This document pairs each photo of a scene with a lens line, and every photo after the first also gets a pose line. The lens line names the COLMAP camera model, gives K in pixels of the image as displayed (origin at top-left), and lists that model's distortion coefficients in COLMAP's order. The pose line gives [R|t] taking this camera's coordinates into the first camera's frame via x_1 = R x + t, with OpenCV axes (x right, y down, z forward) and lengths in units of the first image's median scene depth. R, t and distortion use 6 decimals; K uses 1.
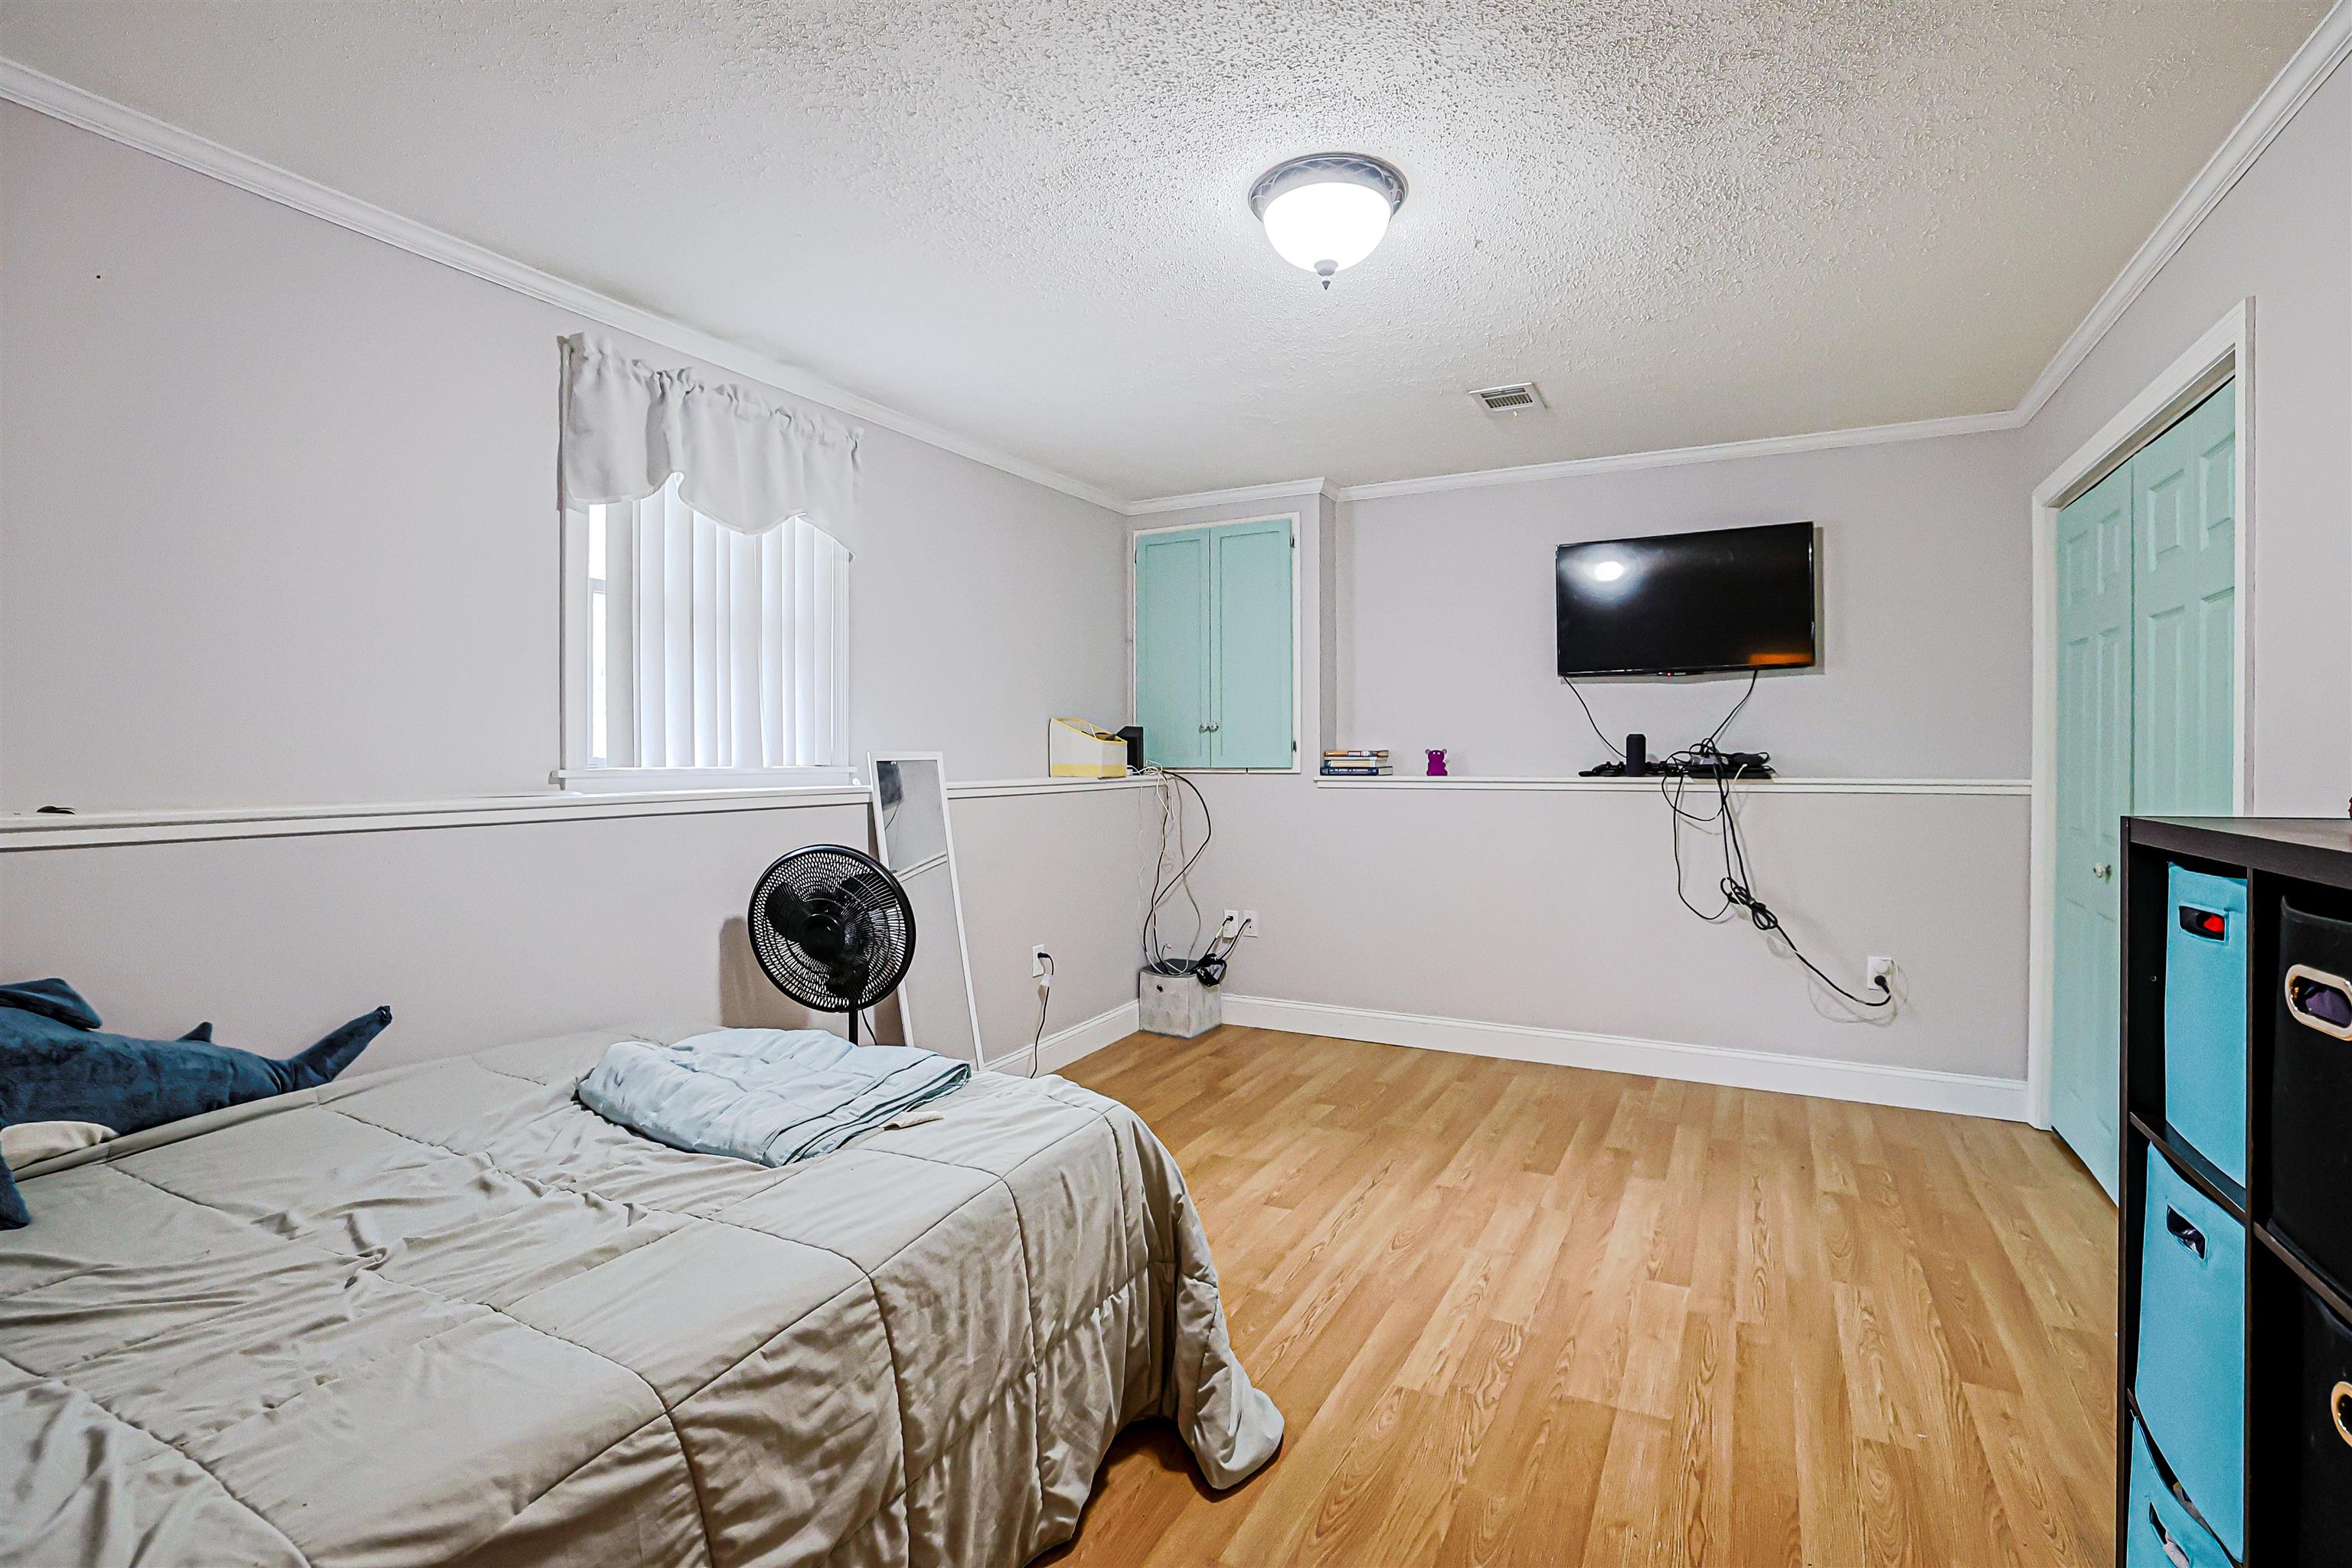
lens RADIAL K [[1090.2, 0, 1162.7], [0, 1090.2, 777.7], [0, 0, 1]] dist [-0.043591, 0.014397]
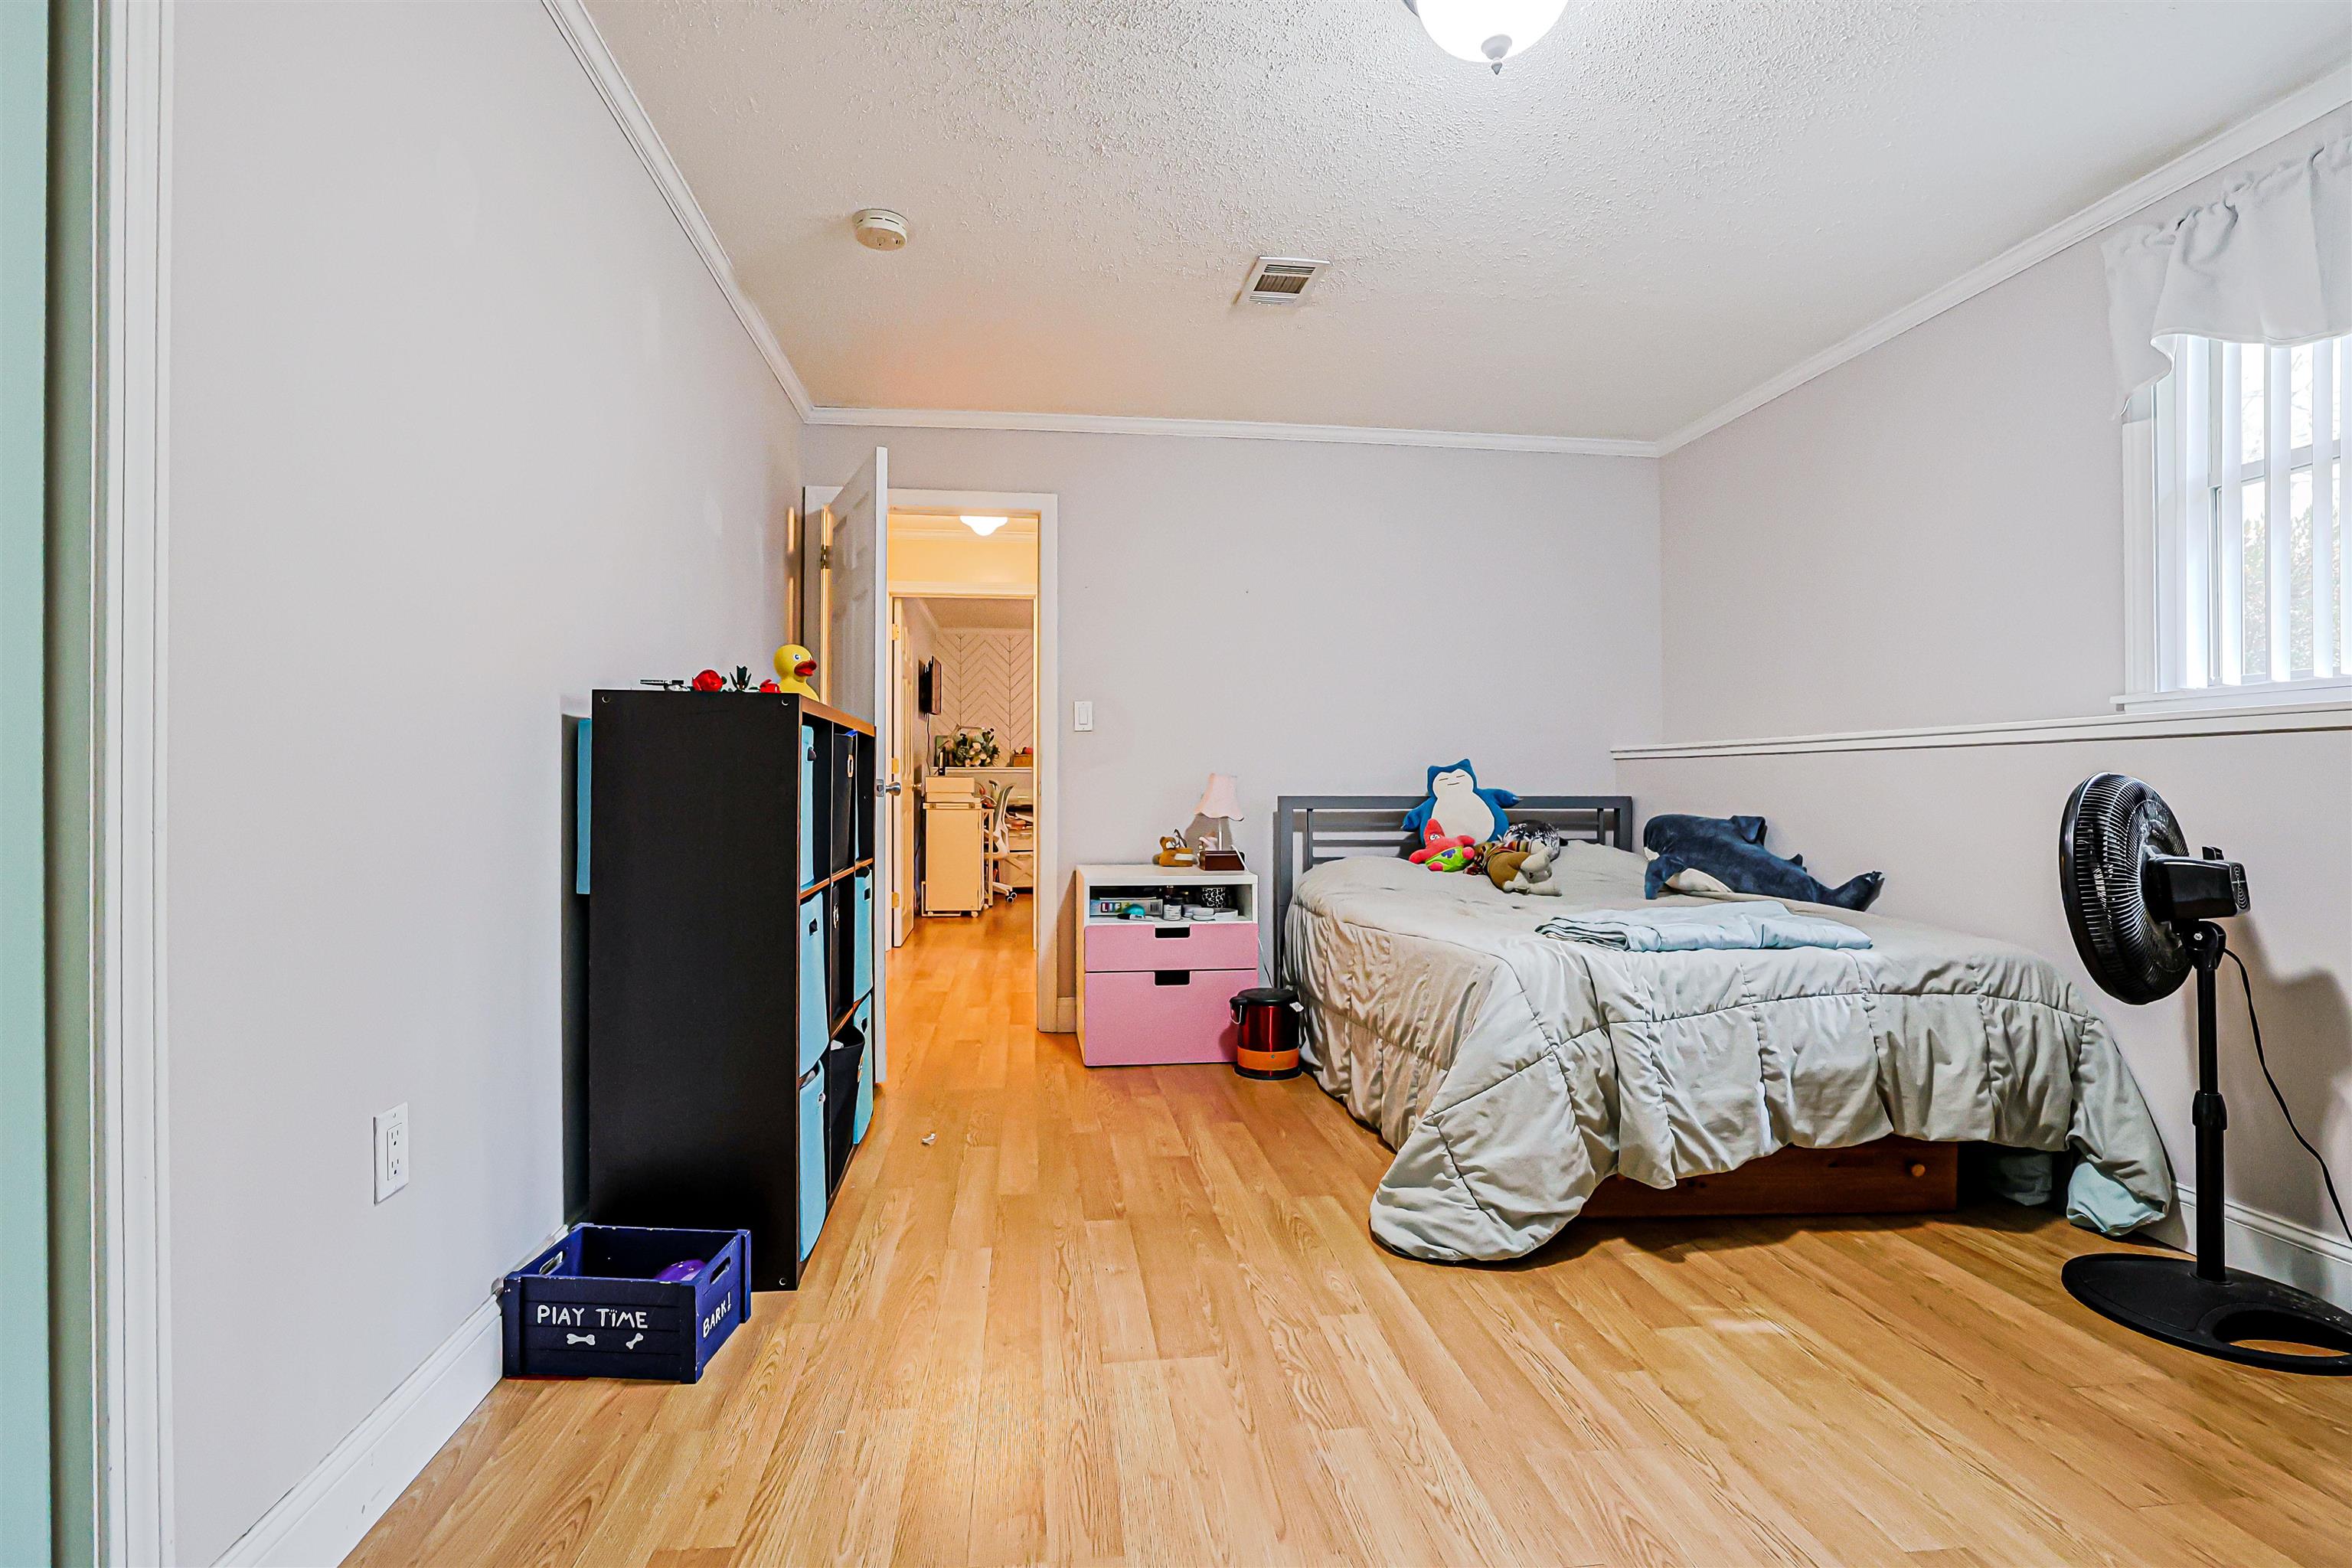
lens RADIAL K [[1090.2, 0, 1162.7], [0, 1090.2, 777.7], [0, 0, 1]] dist [-0.043591, 0.014397]
pose [[-0.816321, -0.005245, -0.577575, 0.940185], [-0.006974, 0.999975, 0.000777, 0.099562], [0.577557, 0.004662, -0.816337, 1.725032]]
